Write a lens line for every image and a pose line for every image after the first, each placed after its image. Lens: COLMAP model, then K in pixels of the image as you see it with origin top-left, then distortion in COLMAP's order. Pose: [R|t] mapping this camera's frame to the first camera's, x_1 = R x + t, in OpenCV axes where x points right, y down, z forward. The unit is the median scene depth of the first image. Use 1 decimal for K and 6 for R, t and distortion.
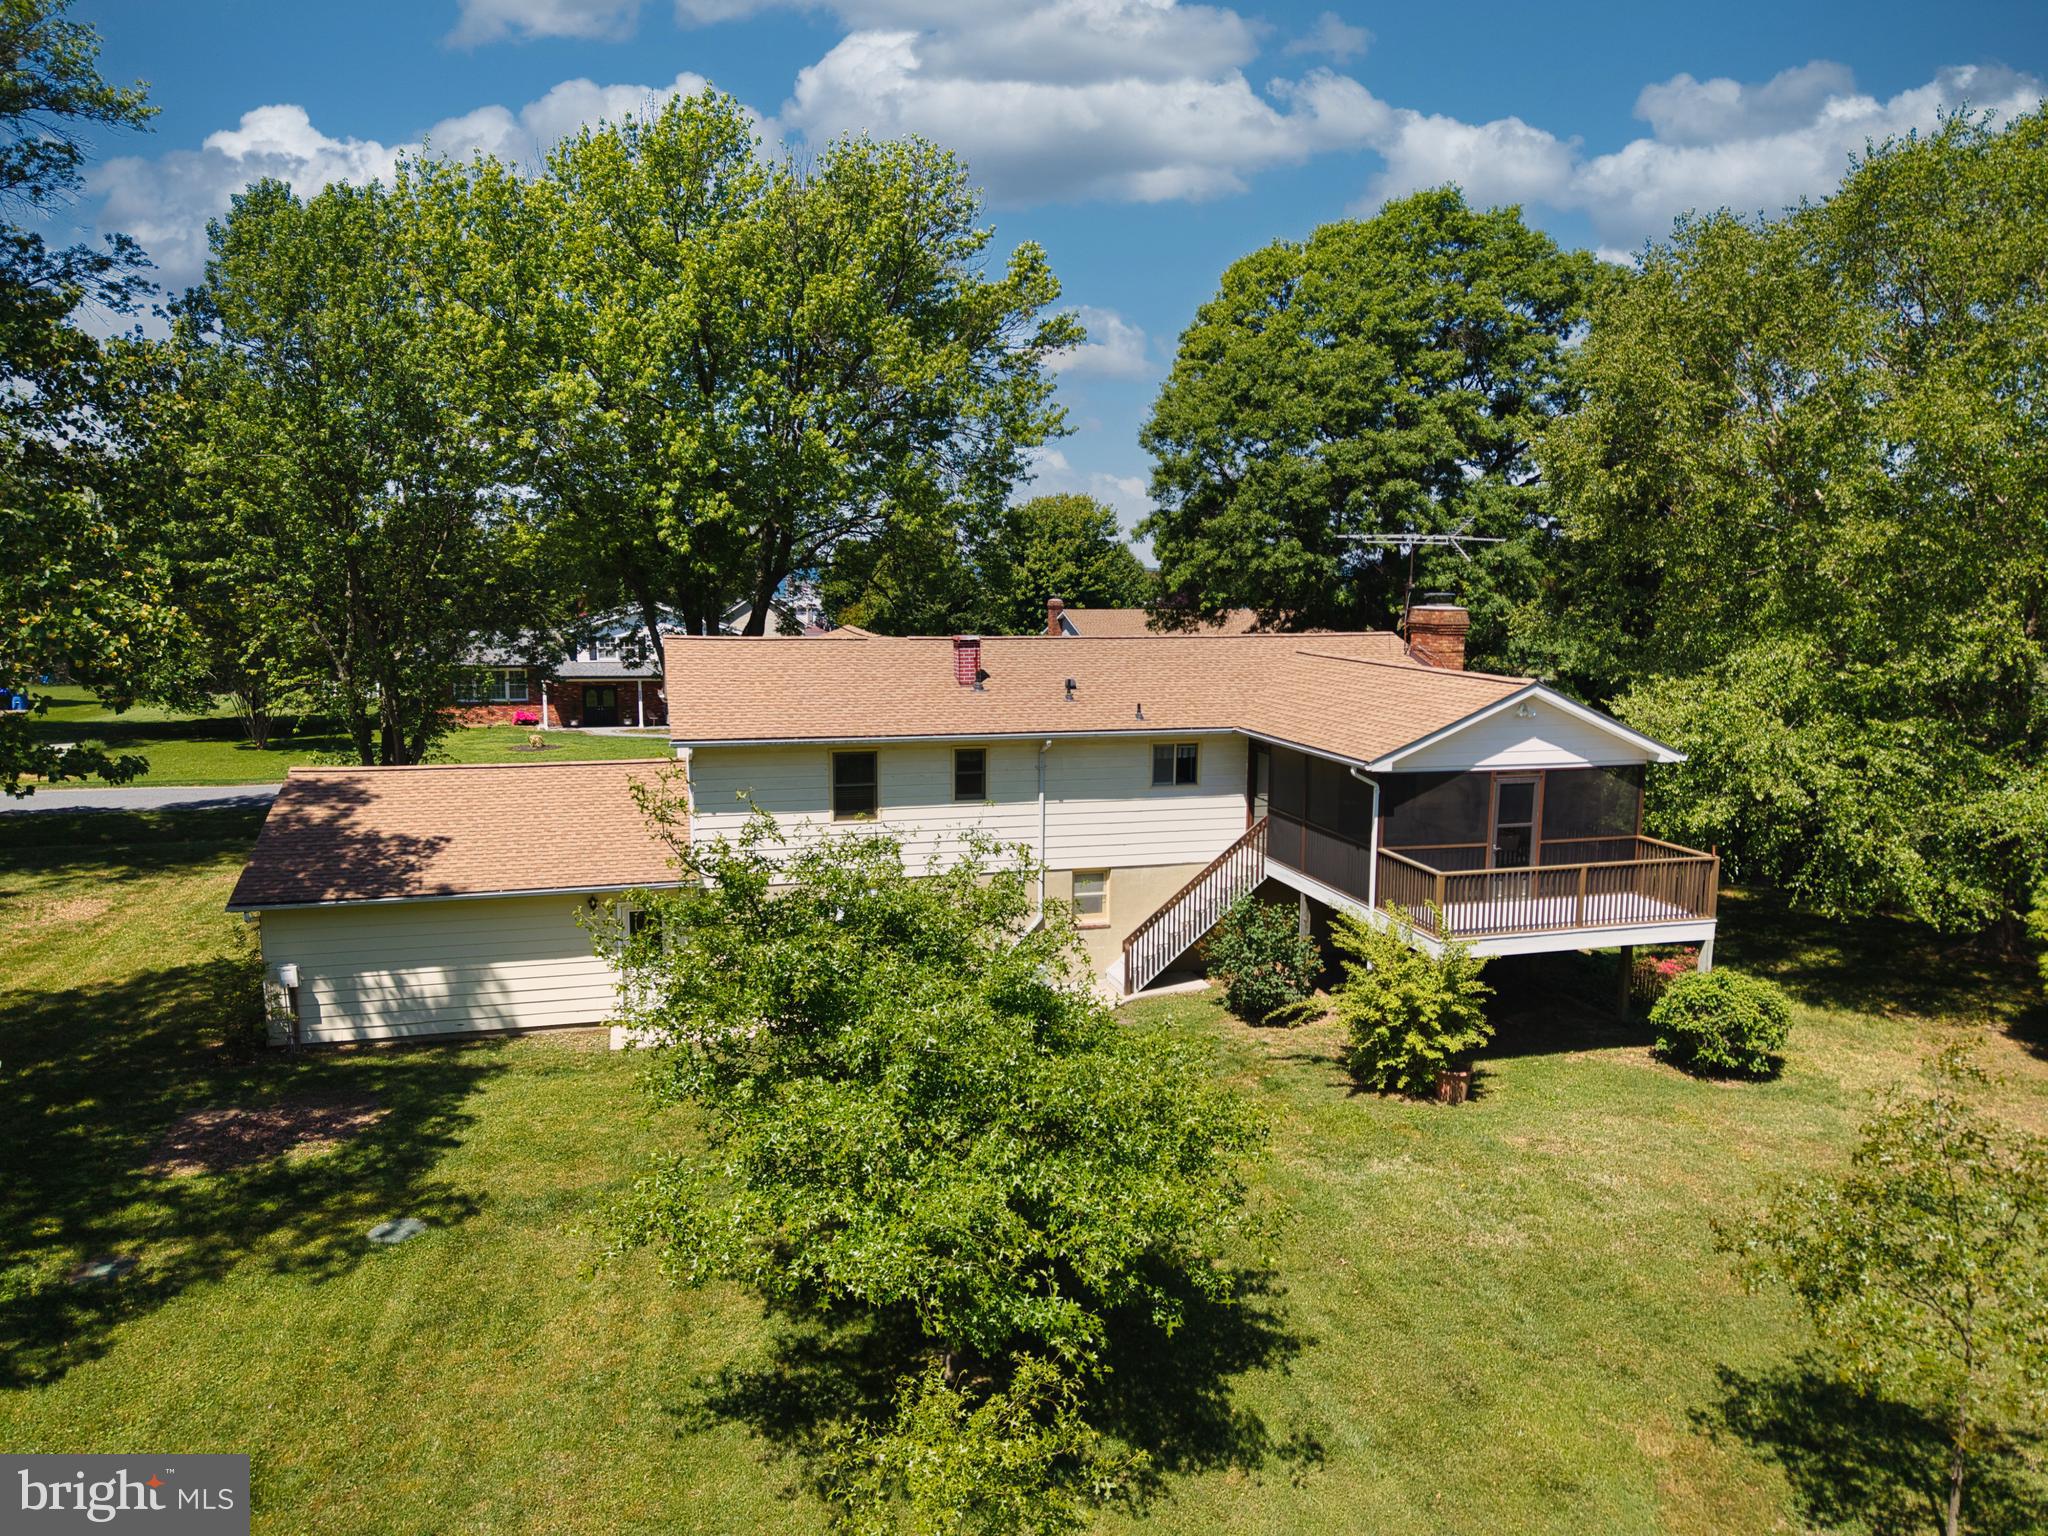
lens RADIAL K [[1413.8, 0, 1002.1], [0, 1413.8, 762.4], [0, 0, 1]] dist [0.029531, -0.033861]
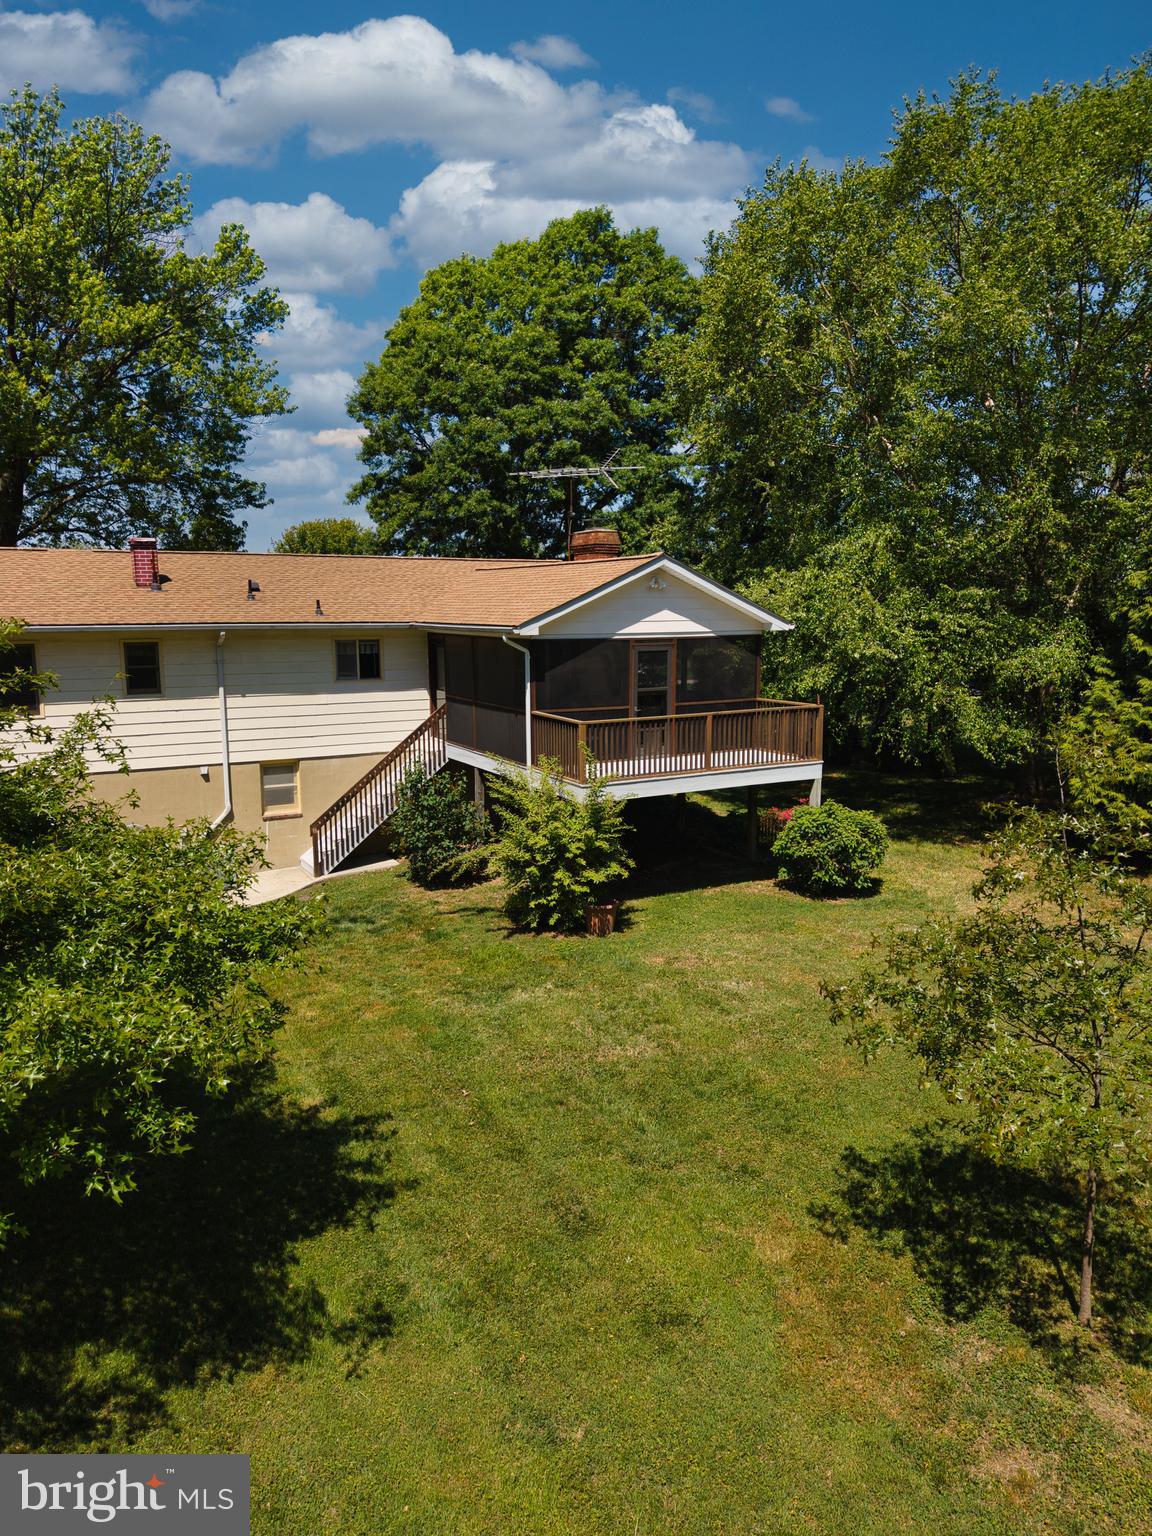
lens RADIAL K [[1060.4, 0, 581.5], [0, 1060.4, 772.5], [0, 0, 1]] dist [0.029531, -0.033861]
pose [[0.970463, -0.048848, 0.236251, 0.112368], [0.044921, 0.998749, 0.021983, 0.092241], [-0.237029, -0.010721, 0.971443, 0.218498]]
